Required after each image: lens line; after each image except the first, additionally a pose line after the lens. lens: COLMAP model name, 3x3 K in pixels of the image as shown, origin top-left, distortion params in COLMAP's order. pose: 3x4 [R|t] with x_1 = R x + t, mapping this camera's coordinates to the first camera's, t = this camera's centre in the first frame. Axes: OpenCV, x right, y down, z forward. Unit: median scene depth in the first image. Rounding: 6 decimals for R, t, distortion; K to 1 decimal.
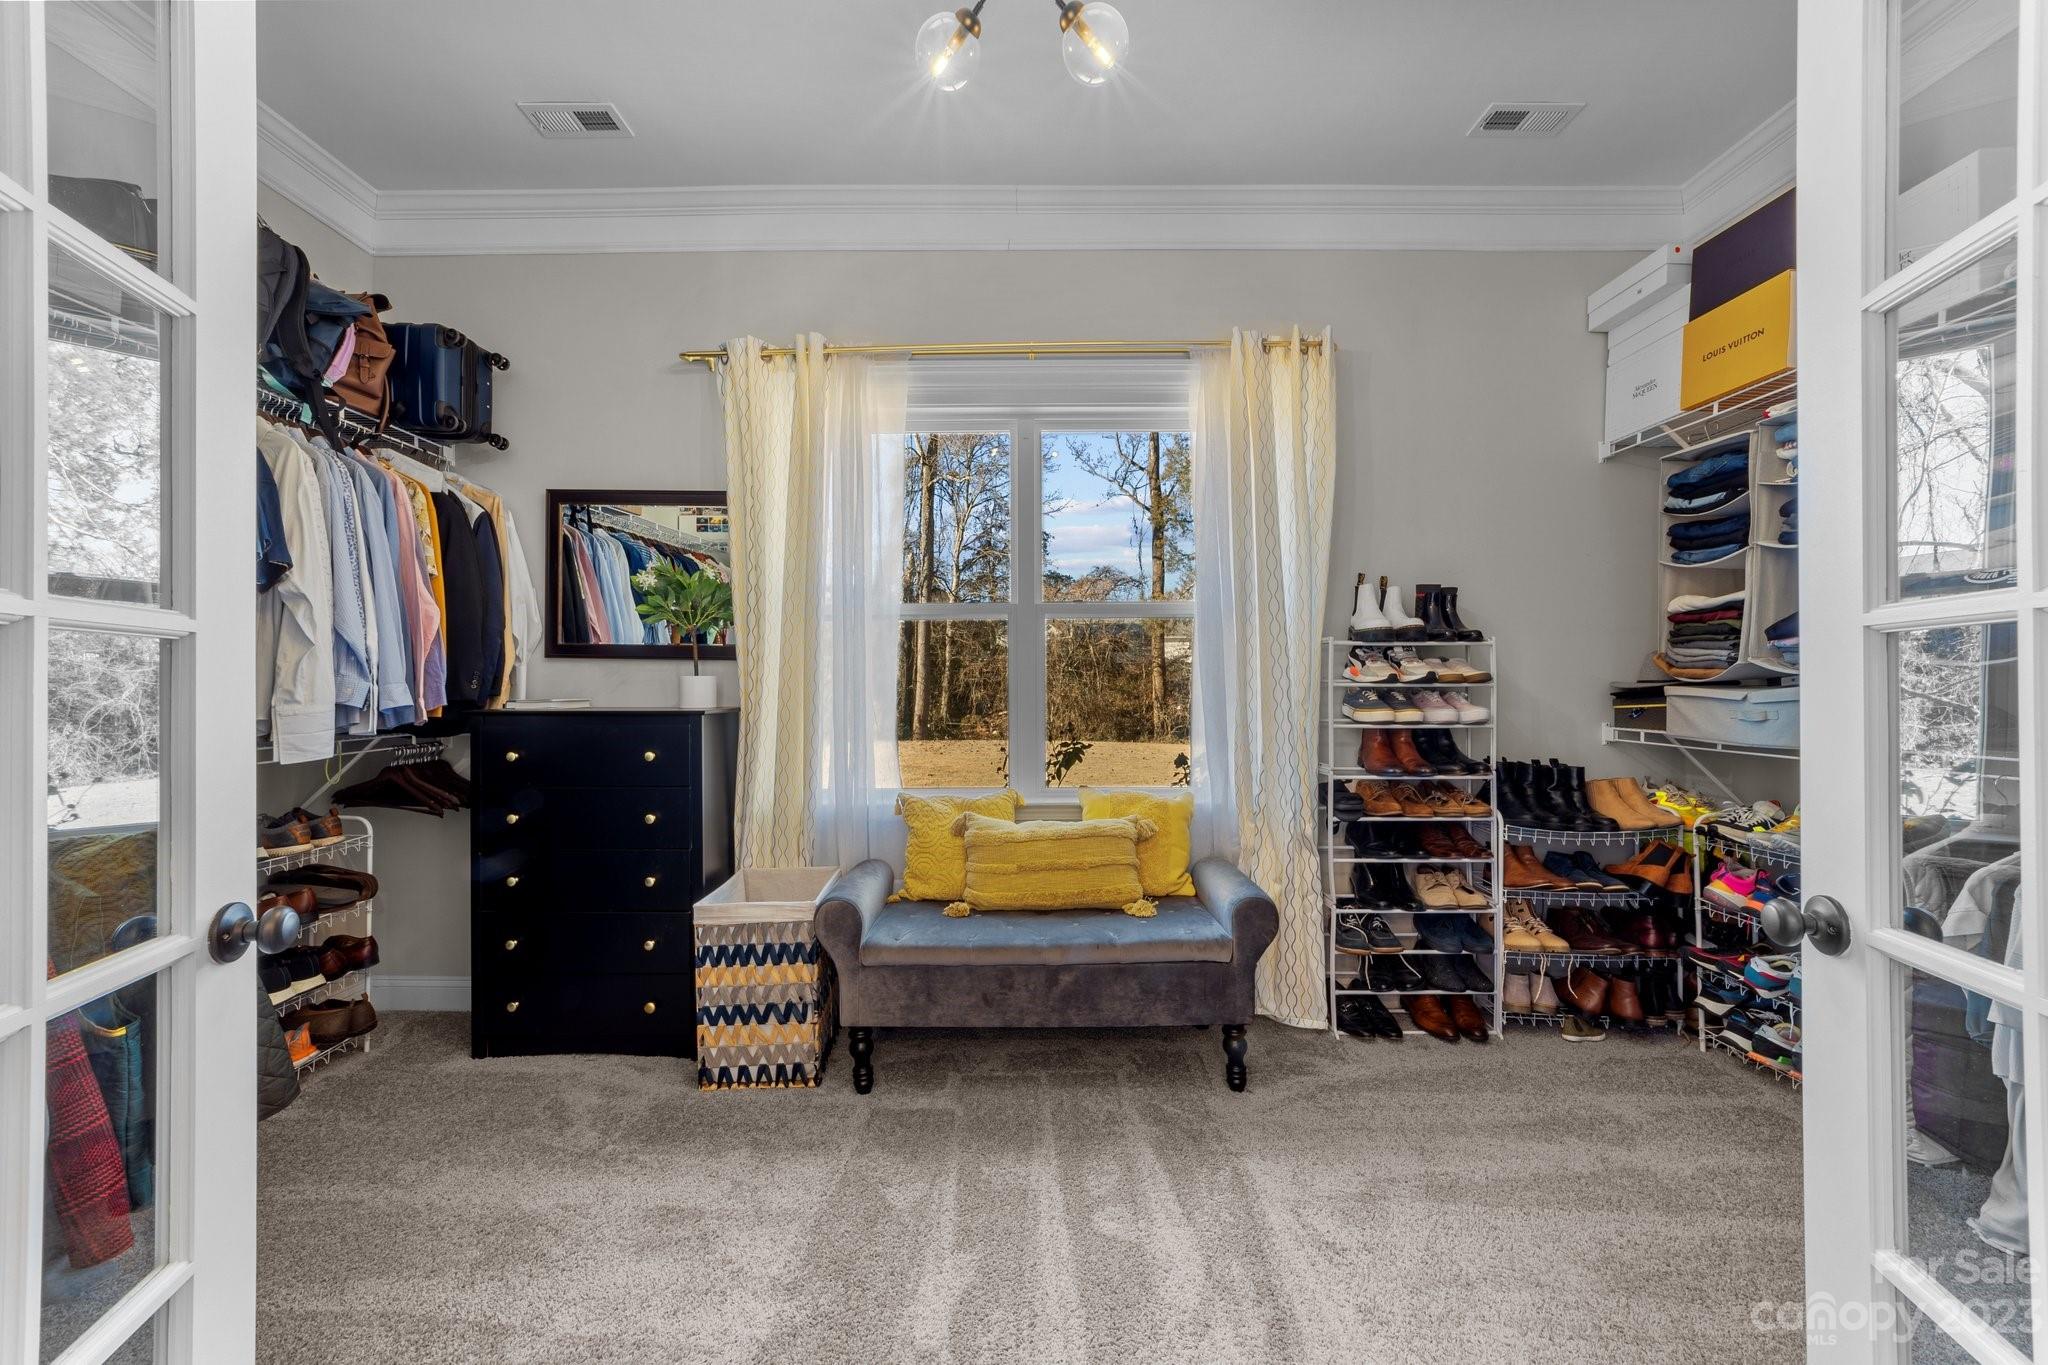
lens RADIAL K [[788.5, 0, 1027.0], [0, 788.5, 682.6], [0, 0, 1]] dist [-0.017966, 0.008518]
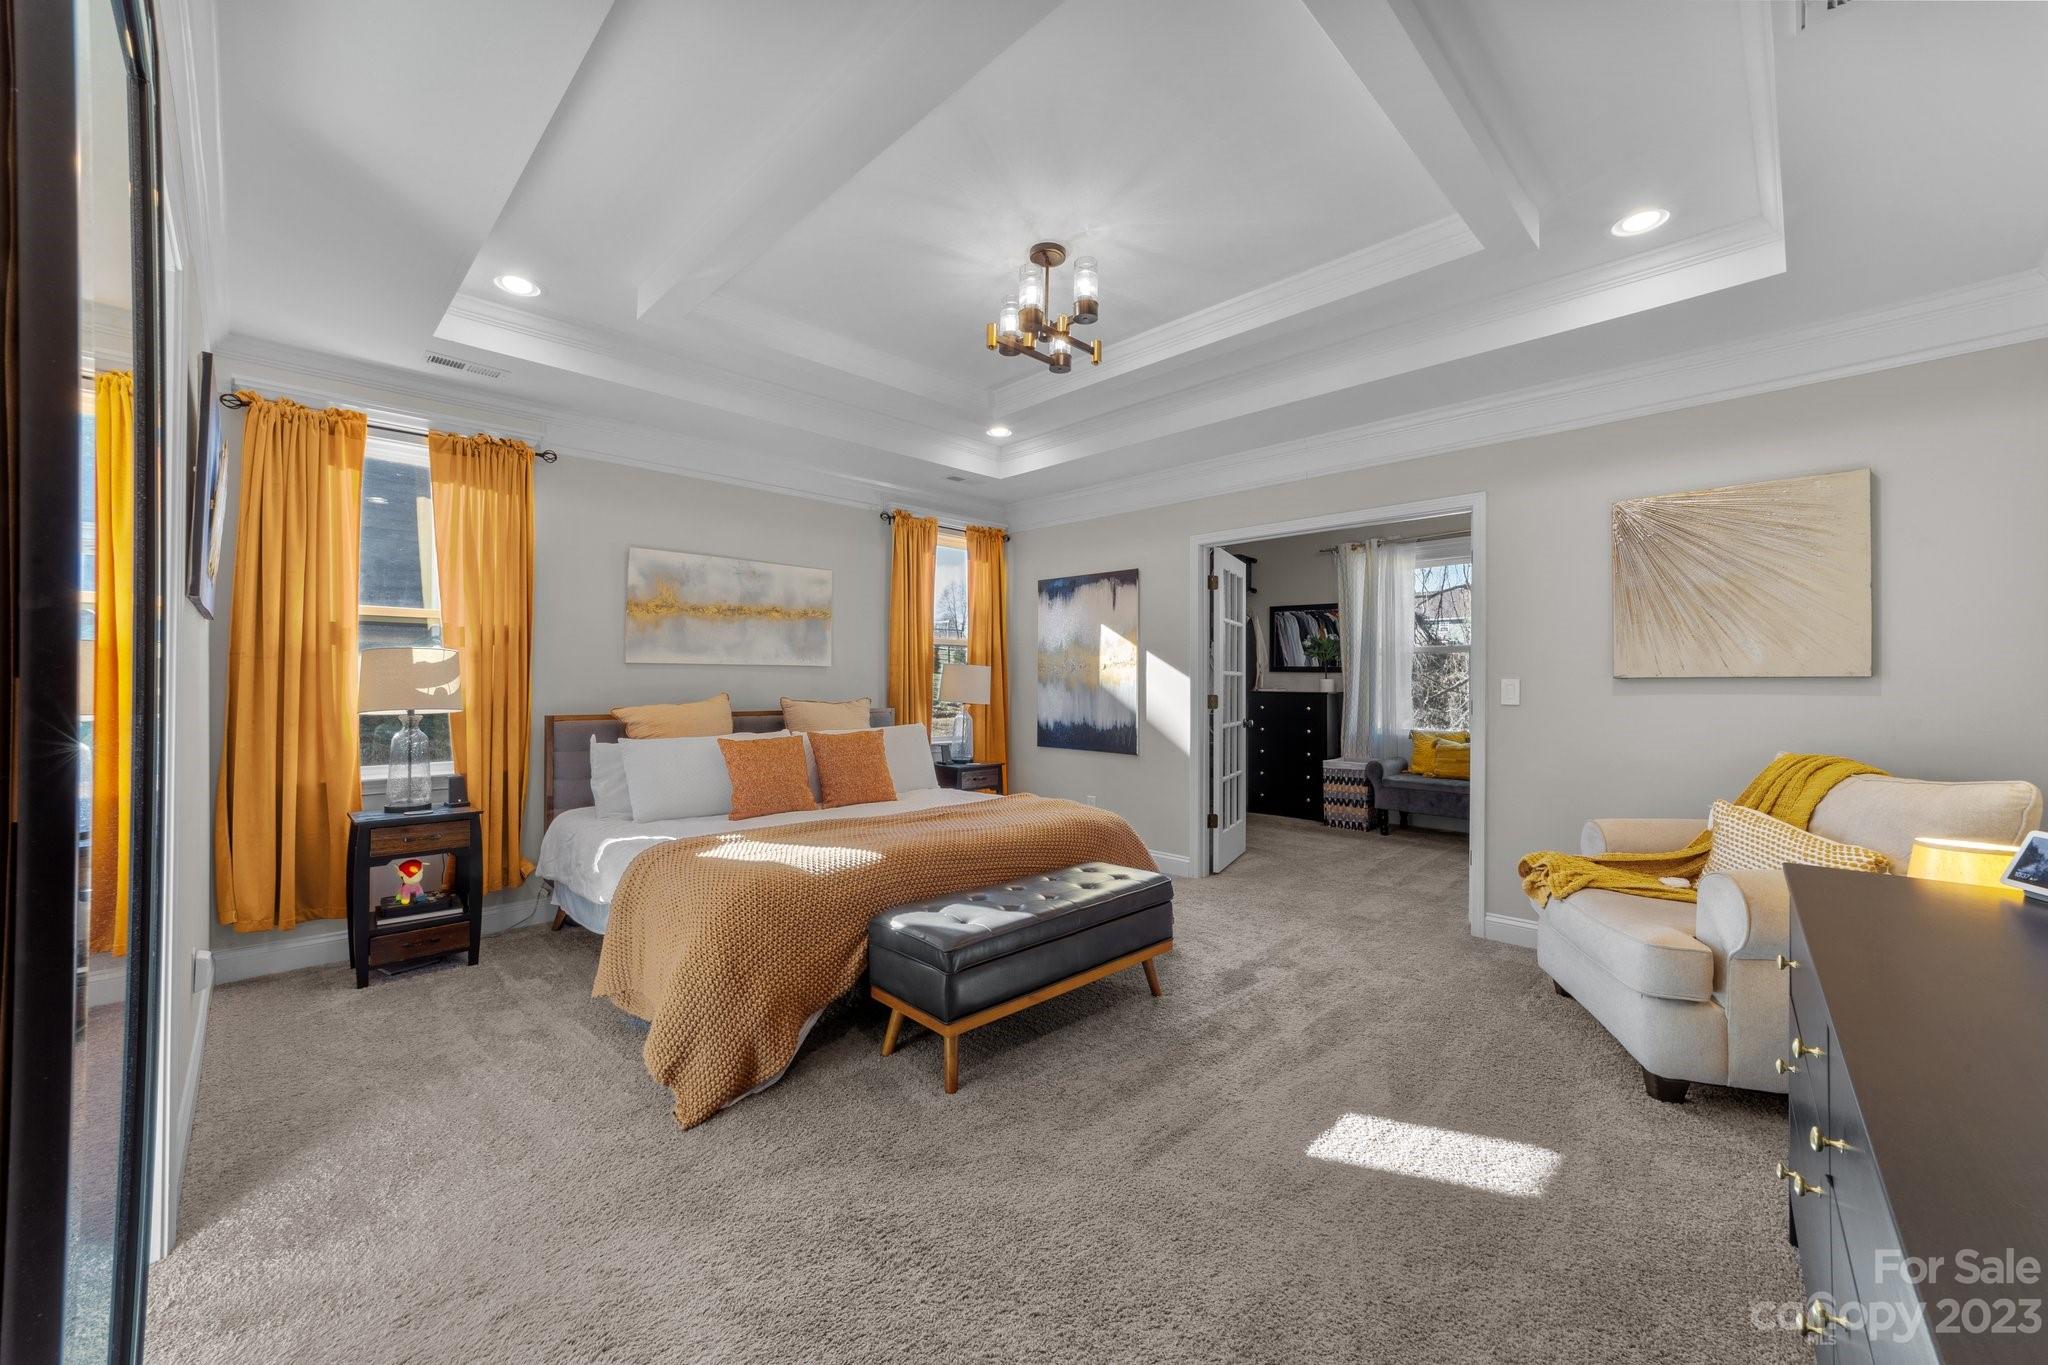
lens RADIAL K [[788.5, 0, 1027.0], [0, 788.5, 682.6], [0, 0, 1]] dist [-0.017966, 0.008518]
pose [[0.705798, 0.004628, -0.708398, 0.713981], [-0.001155, 0.999985, 0.005383, -0.010060], [0.708412, -0.002981, 0.705792, -1.511294]]
